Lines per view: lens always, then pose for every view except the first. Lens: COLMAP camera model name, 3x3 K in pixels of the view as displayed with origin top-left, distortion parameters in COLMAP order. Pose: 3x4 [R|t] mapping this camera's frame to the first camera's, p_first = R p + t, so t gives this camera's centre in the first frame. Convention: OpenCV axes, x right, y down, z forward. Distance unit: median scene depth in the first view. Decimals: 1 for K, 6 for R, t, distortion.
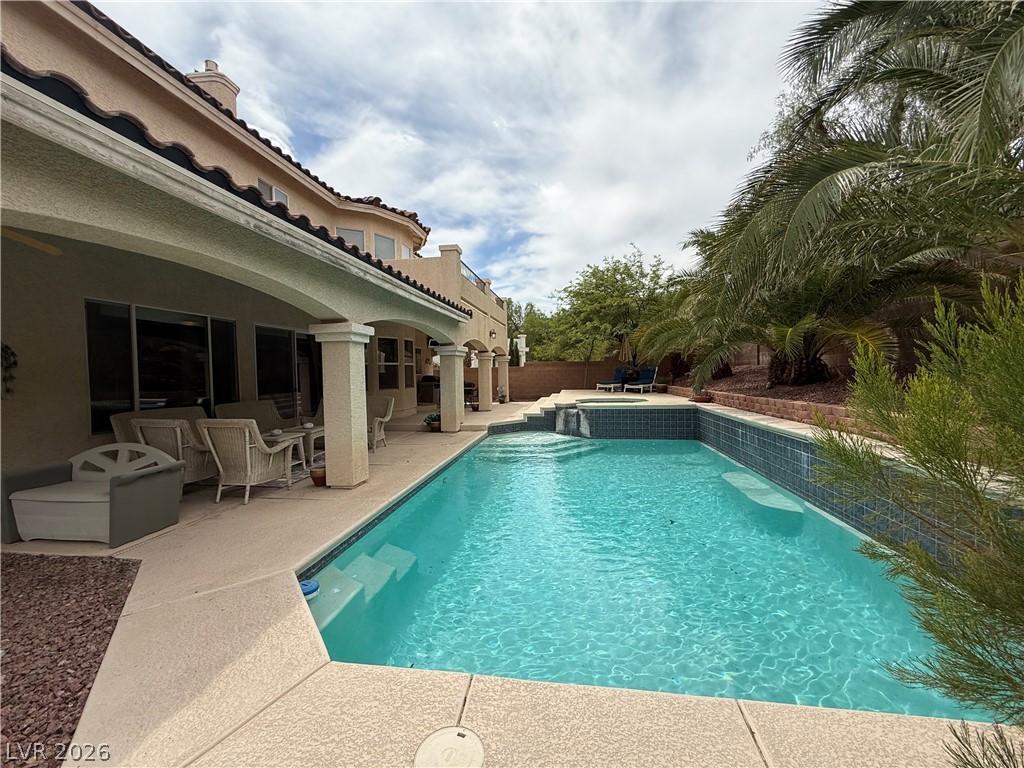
lens RADIAL K [[406.9, 0, 510.4], [0, 406.9, 387.2], [0, 0, 1]] dist [-0.002617, 0.000435]
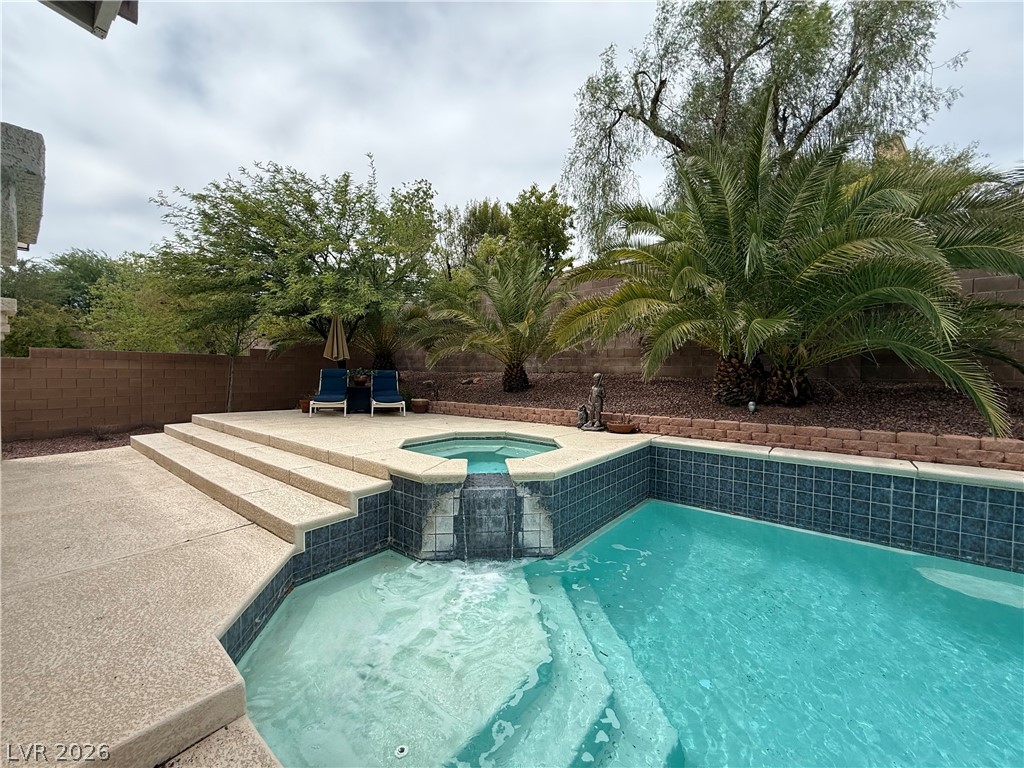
lens RADIAL K [[406.9, 0, 506.7], [0, 406.9, 387.0], [0, 0, 1]] dist [-0.002617, 0.000435]
pose [[0.504253, -0.008830, 0.863511, -0.164413], [0.014049, 0.999899, 0.002021, -0.037890], [-0.863441, 0.011112, 0.504327, 0.828860]]
